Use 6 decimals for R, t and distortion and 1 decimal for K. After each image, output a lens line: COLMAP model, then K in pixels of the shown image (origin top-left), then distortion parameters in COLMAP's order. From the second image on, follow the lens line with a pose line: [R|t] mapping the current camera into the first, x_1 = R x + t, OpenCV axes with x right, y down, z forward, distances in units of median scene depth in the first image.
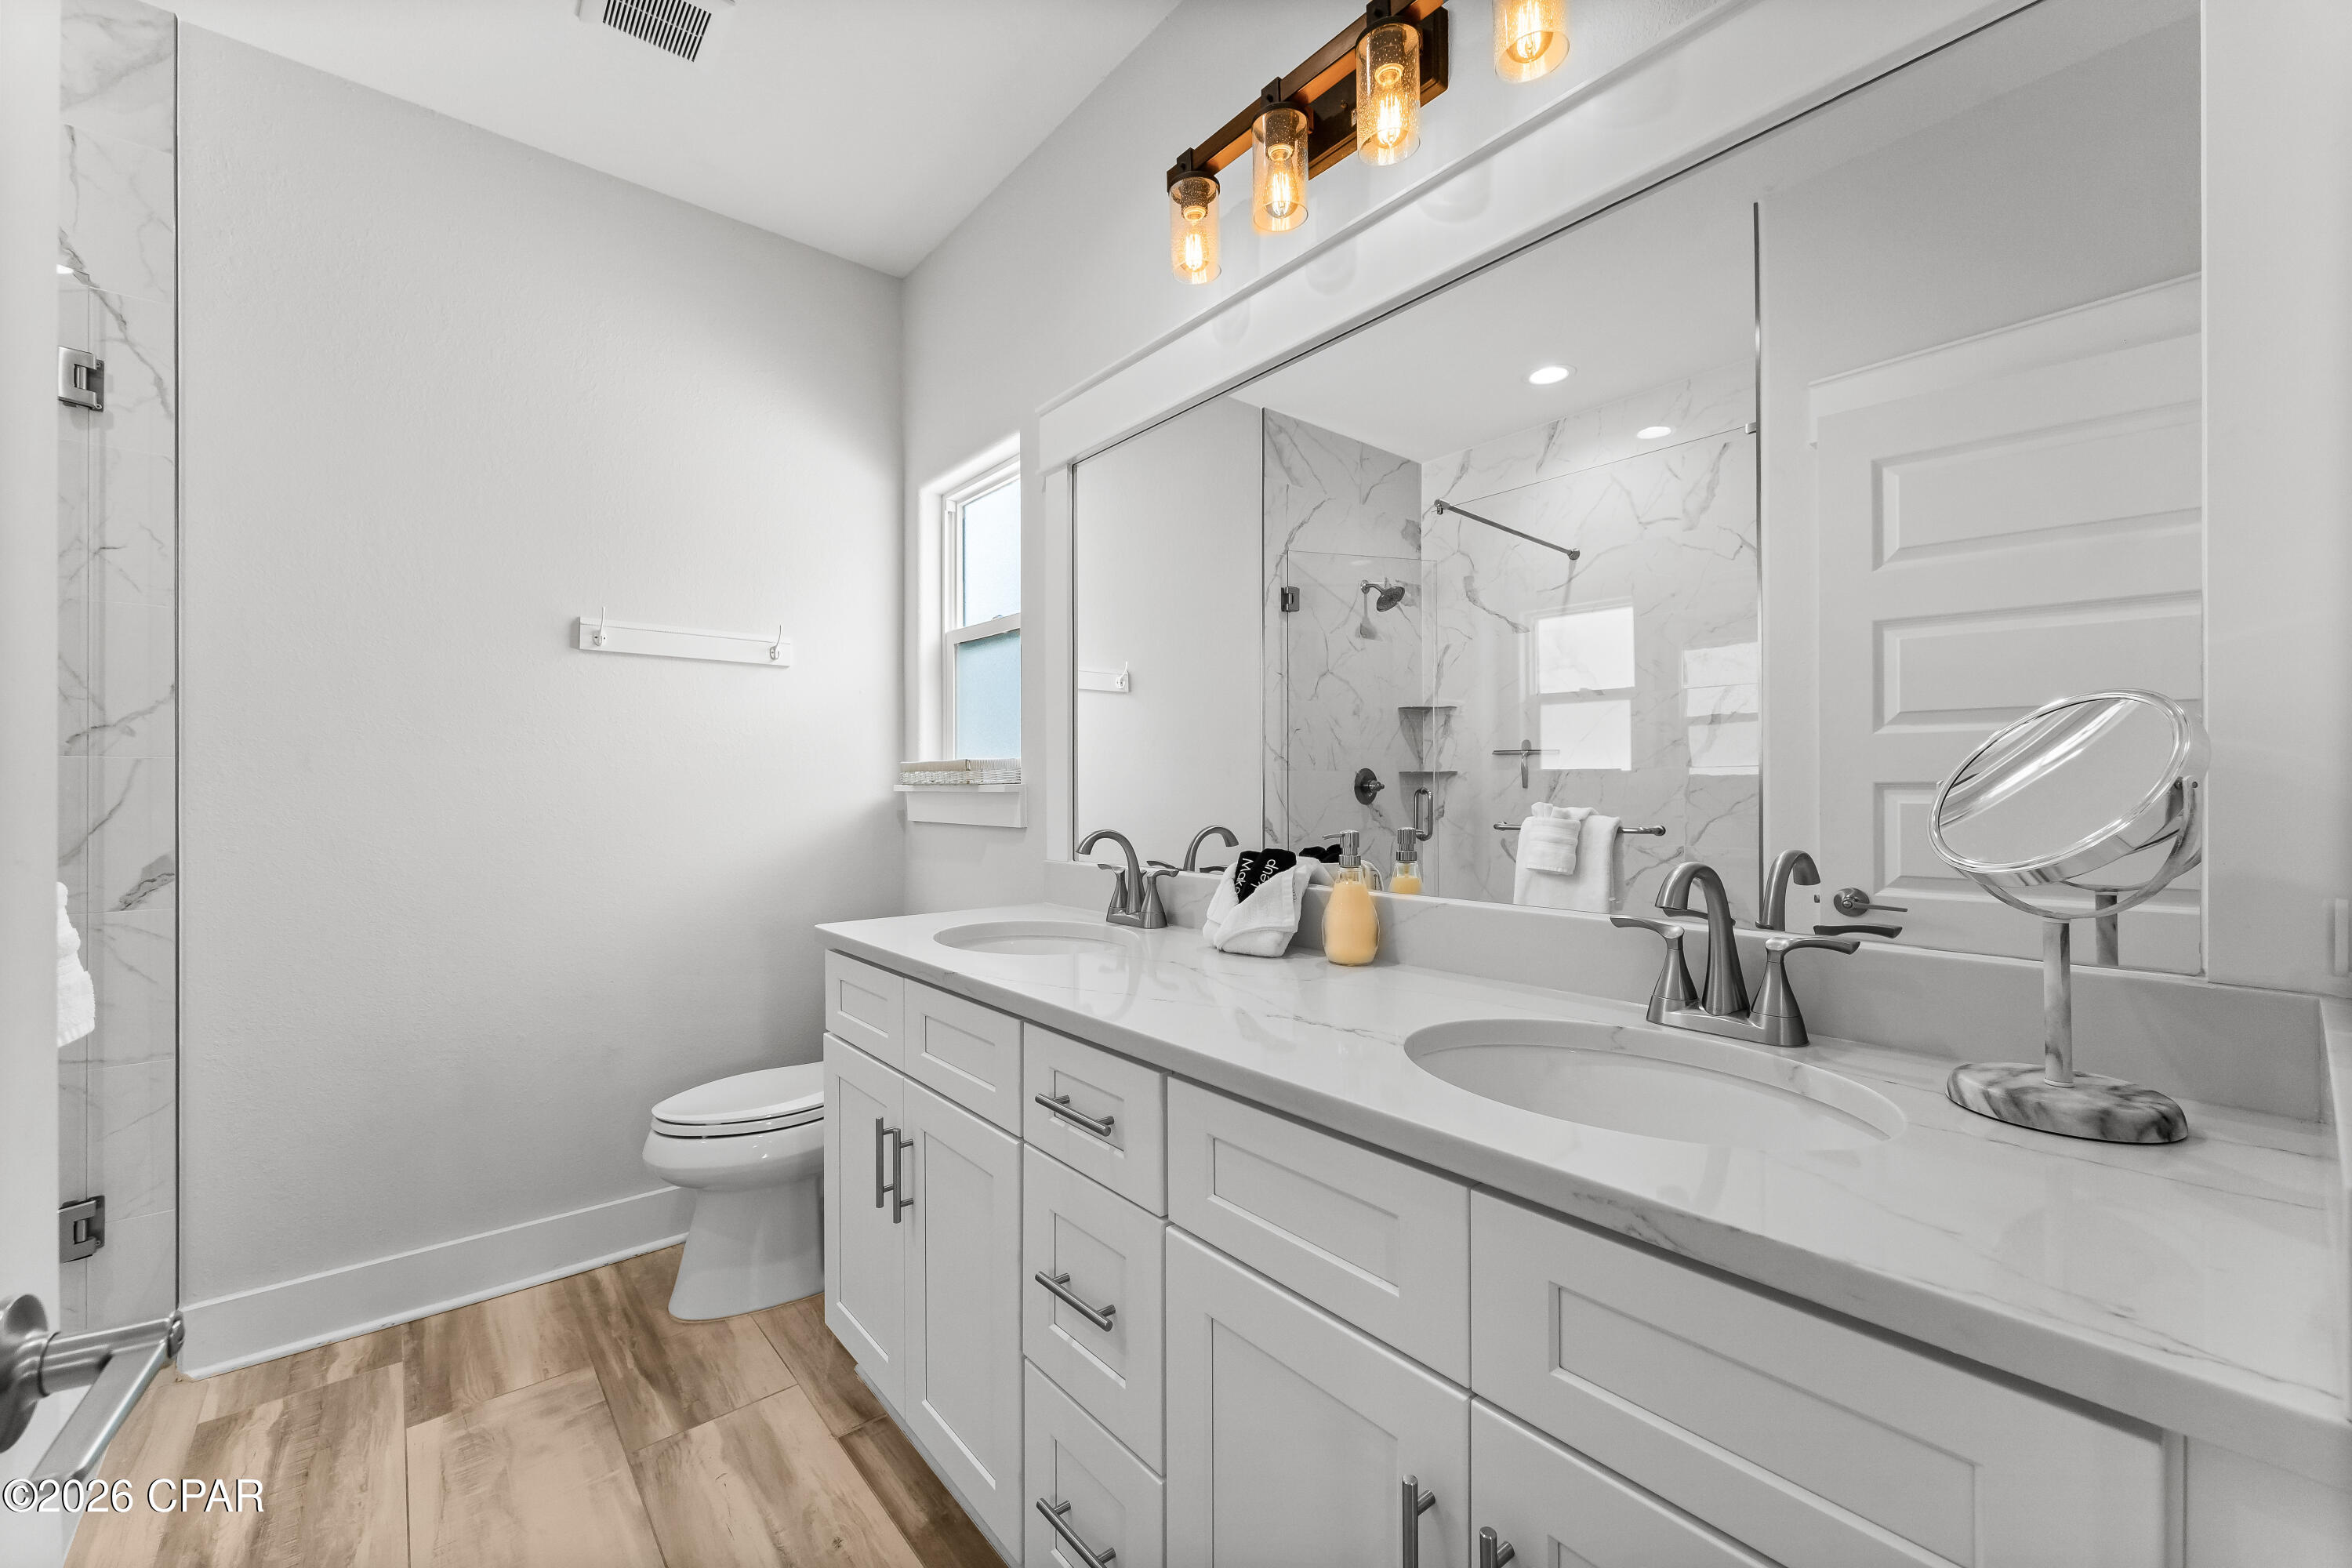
lens RADIAL K [[945.4, 0, 1178.0], [0, 945.4, 789.8], [0, 0, 1]] dist [-0.007173, 0.002869]
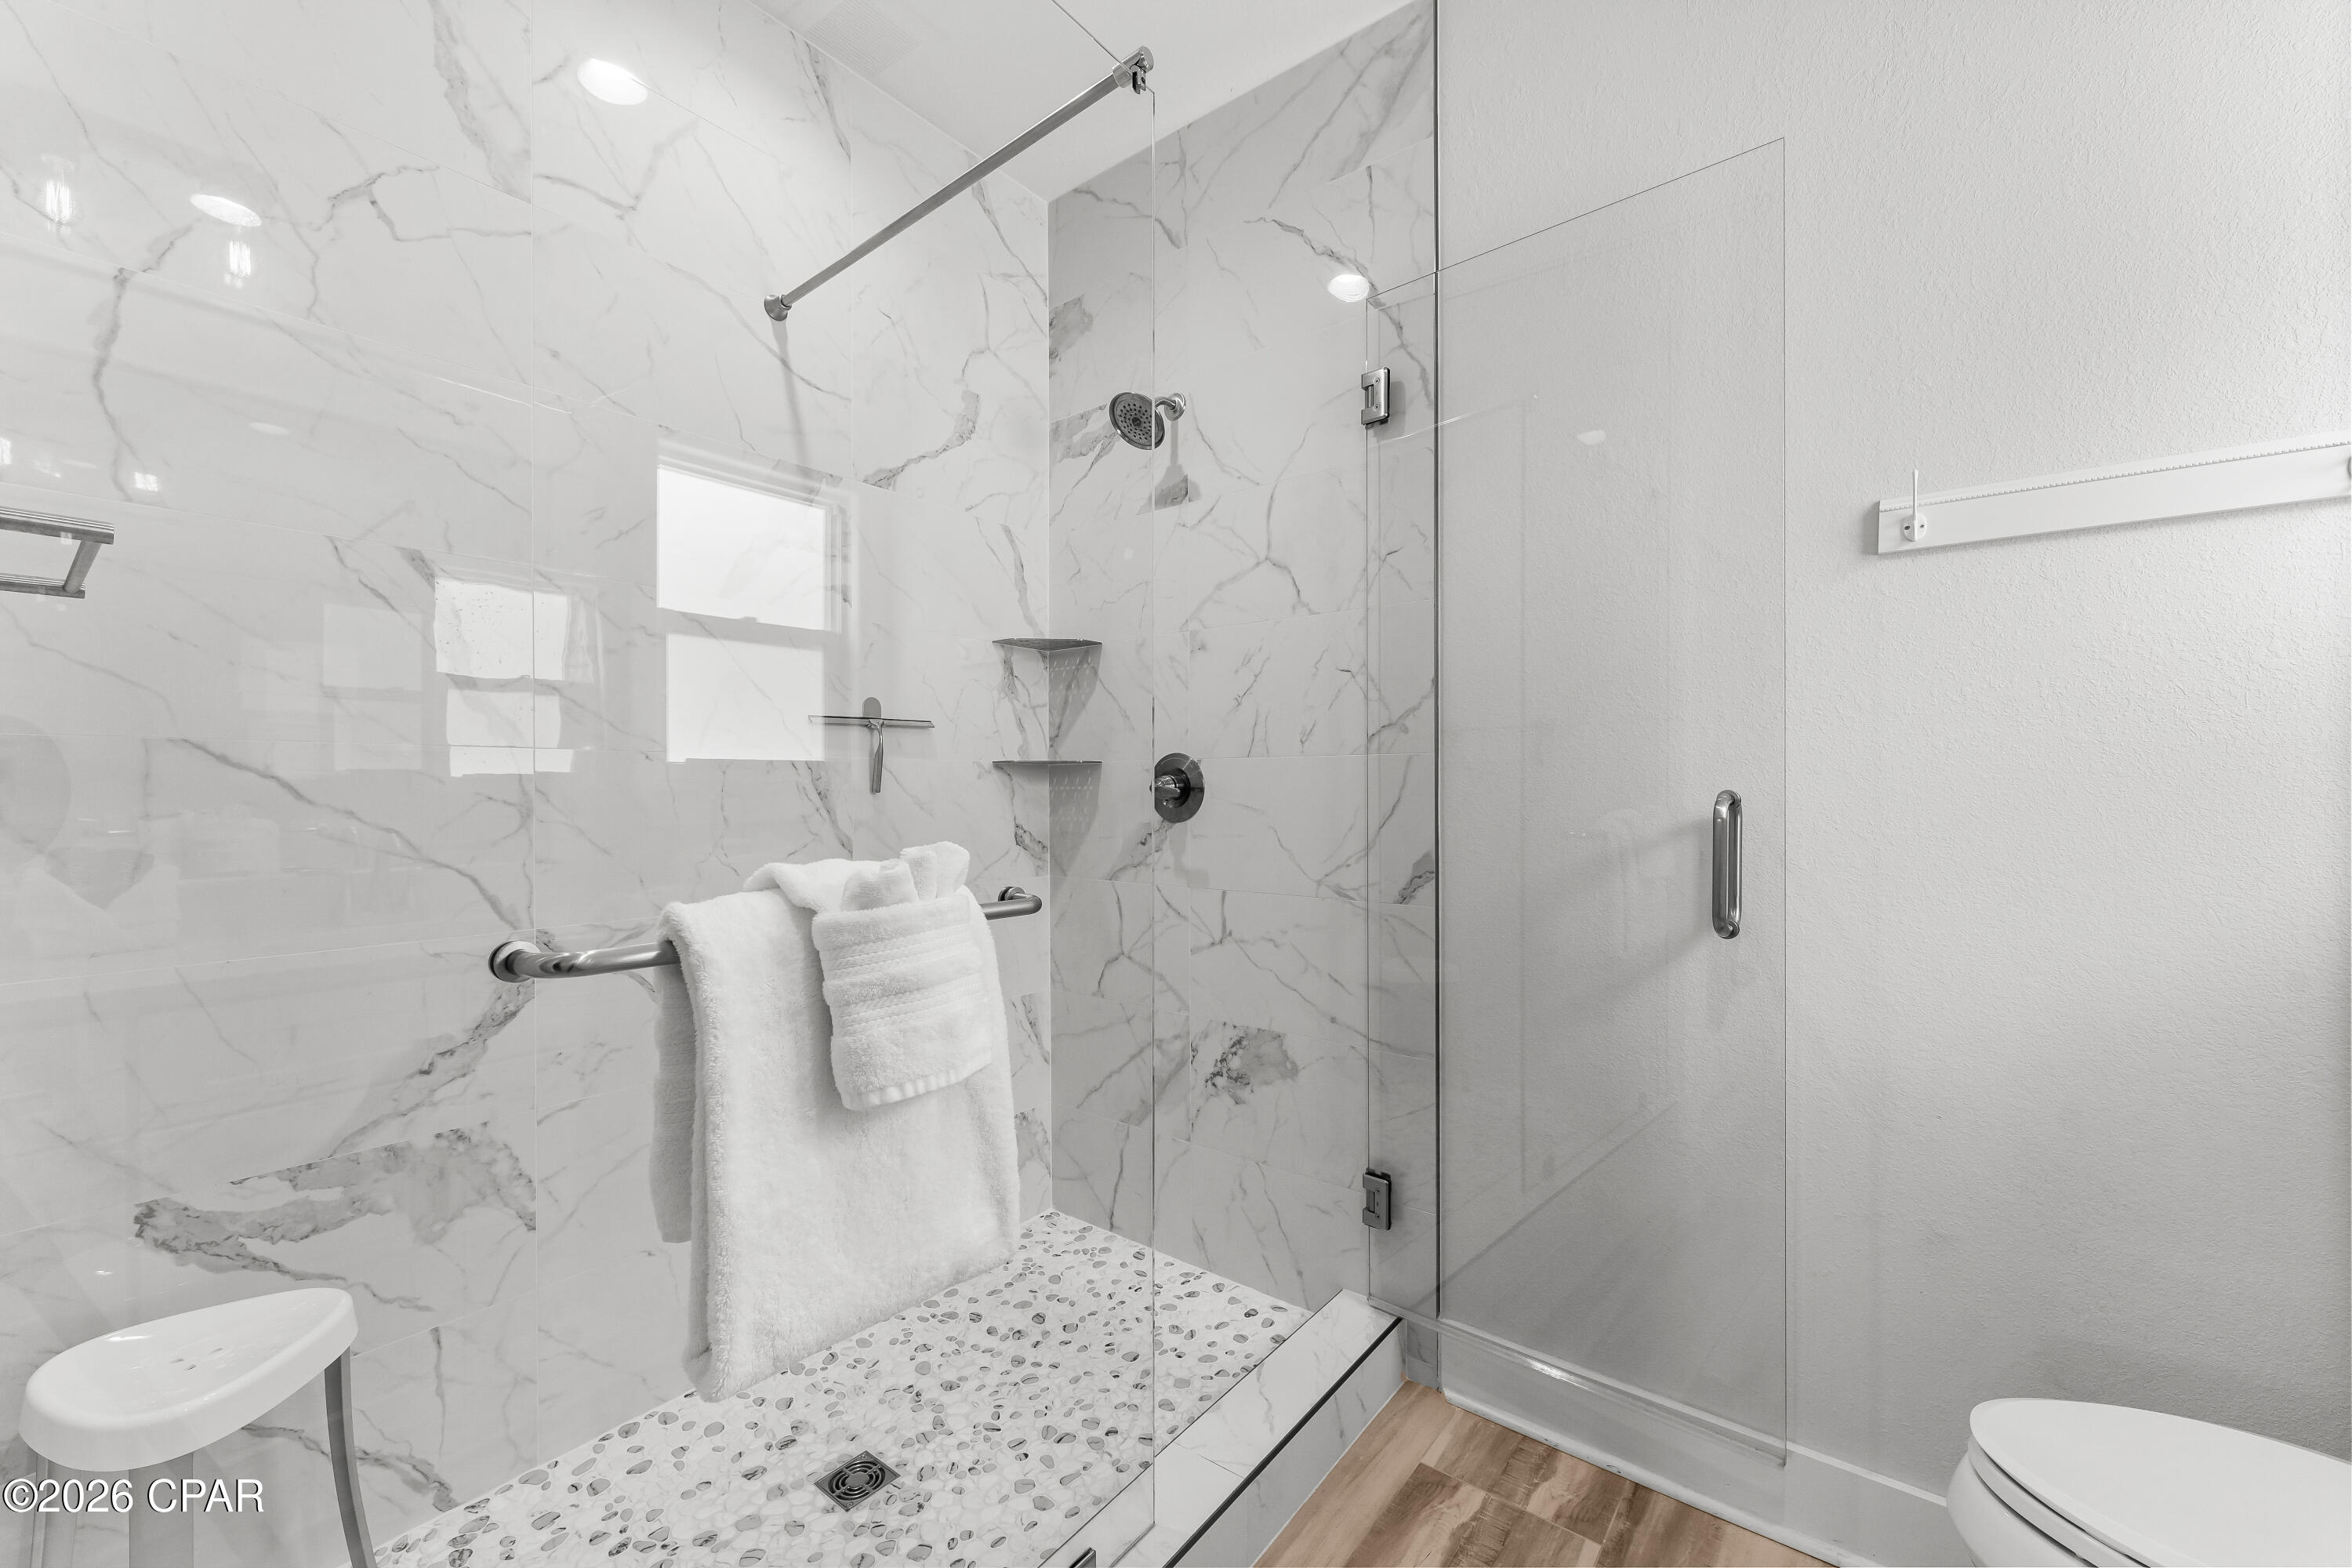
lens RADIAL K [[945.4, 0, 1176.0], [0, 945.4, 784.5], [0, 0, 1]] dist [-0.007173, 0.002869]
pose [[0.199368, 0.001947, -0.979923, -0.153924], [0.006078, 0.999976, 0.003223, -0.006022], [0.979906, -0.006599, 0.199351, 0.519790]]
